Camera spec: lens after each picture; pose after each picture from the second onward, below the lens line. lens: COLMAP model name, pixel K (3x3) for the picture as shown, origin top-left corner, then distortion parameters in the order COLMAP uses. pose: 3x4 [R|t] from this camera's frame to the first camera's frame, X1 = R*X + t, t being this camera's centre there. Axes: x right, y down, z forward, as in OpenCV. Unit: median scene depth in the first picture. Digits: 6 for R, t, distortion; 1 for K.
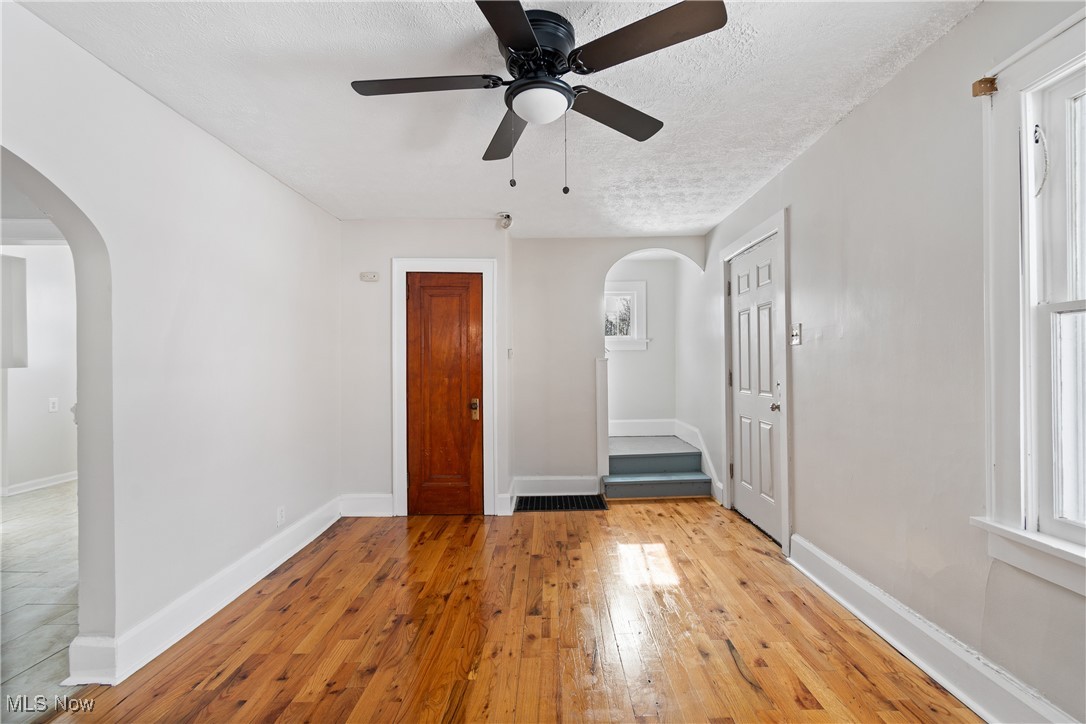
lens RADIAL K [[492.4, 0, 547.5], [0, 492.4, 365.3], [0, 0, 1]] dist [0.006613, -0.002032]
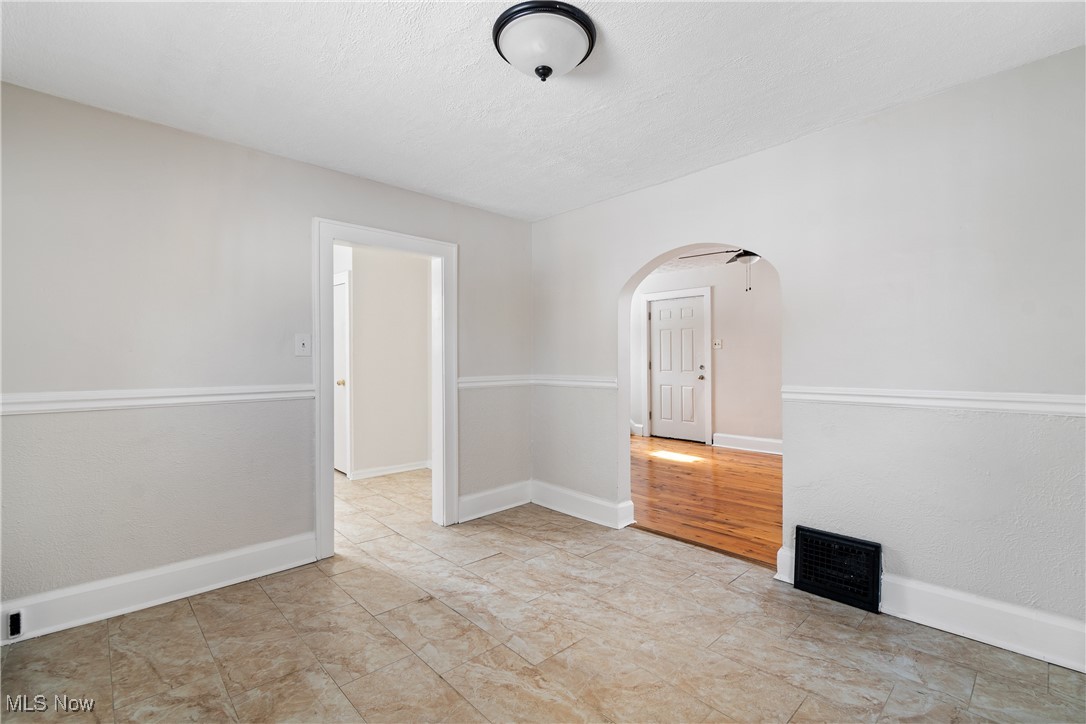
lens RADIAL K [[492.4, 0, 561.3], [0, 492.4, 362.9], [0, 0, 1]] dist [0.006613, -0.002032]
pose [[0.718897, -0.008443, 0.695065, -1.271275], [0.002114, 0.999948, 0.009960, -0.000605], [-0.695113, -0.005691, 0.718878, -0.097763]]
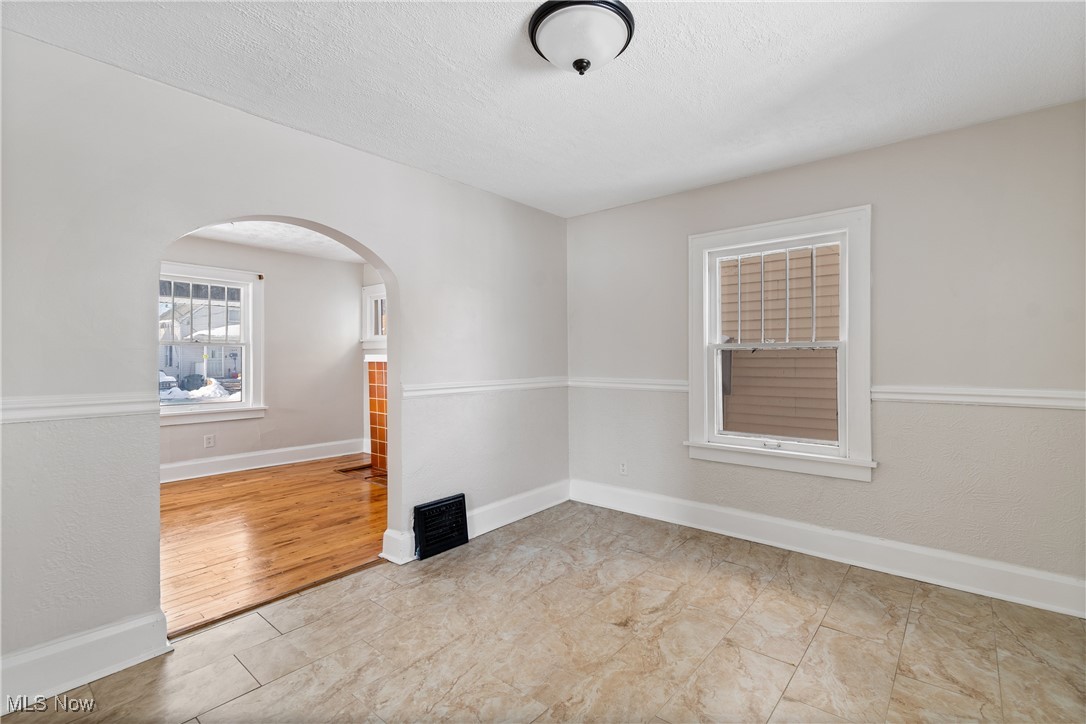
lens RADIAL K [[492.4, 0, 556.8], [0, 492.4, 377.0], [0, 0, 1]] dist [0.006613, -0.002032]
pose [[-0.767606, -0.019602, 0.640622, -1.222769], [0.004854, 0.999326, 0.036394, 0.001195], [-0.640904, 0.031046, -0.766993, 0.670030]]
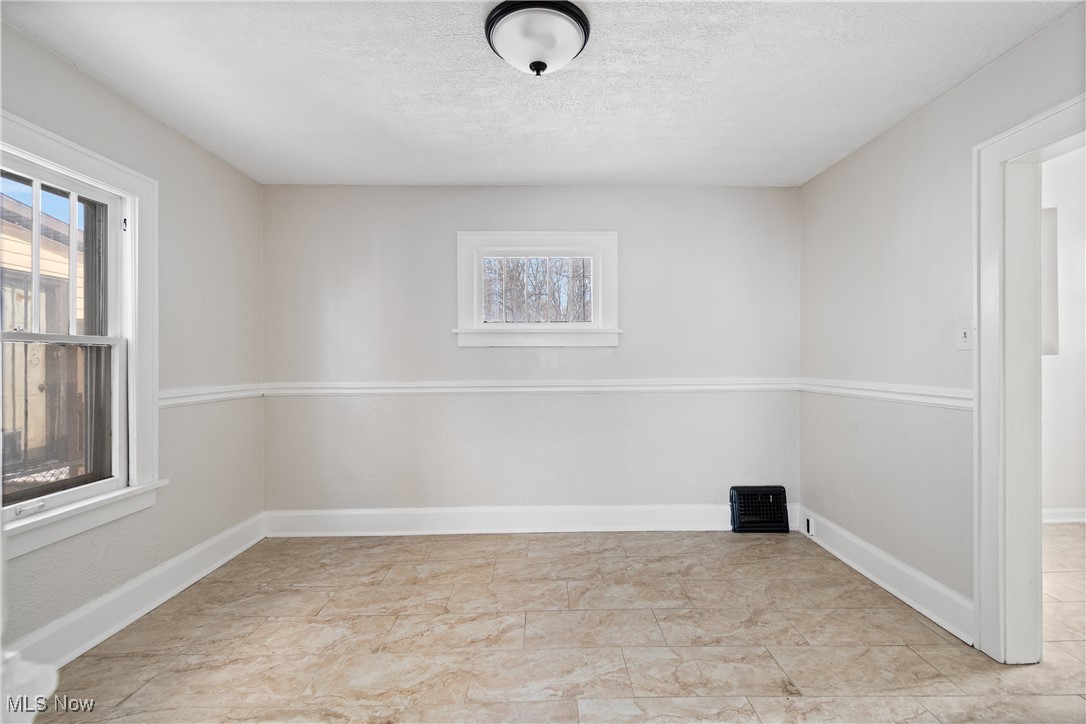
lens RADIAL K [[492.4, 0, 540.9], [0, 492.4, 363.7], [0, 0, 1]] dist [0.006613, -0.002032]
pose [[-0.006669, 0.010550, -0.999922, -0.426046], [0.007383, 0.999918, 0.010501, 0.001927], [0.999951, -0.007312, -0.006746, 0.284700]]
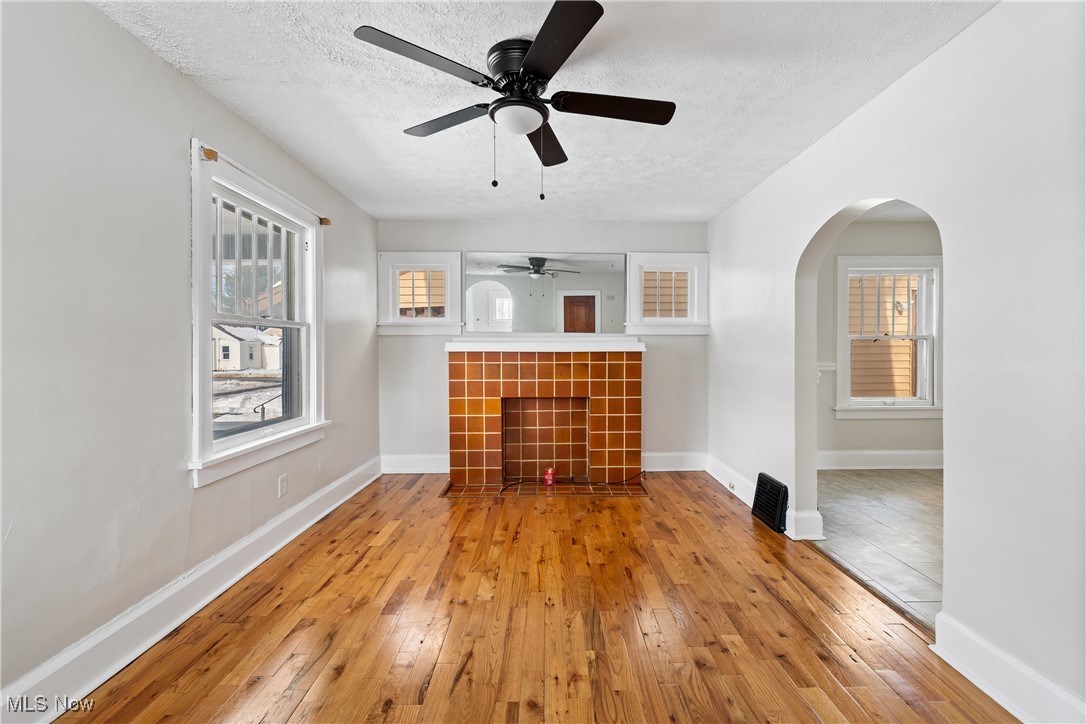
lens RADIAL K [[492.4, 0, 548.5], [0, 492.4, 354.7], [0, 0, 1]] dist [0.006613, -0.002032]
pose [[-0.999925, 0.010603, -0.006197, -0.035409], [0.010544, 0.999899, 0.009486, 0.004631], [0.006297, 0.009420, -0.999936, 1.067284]]
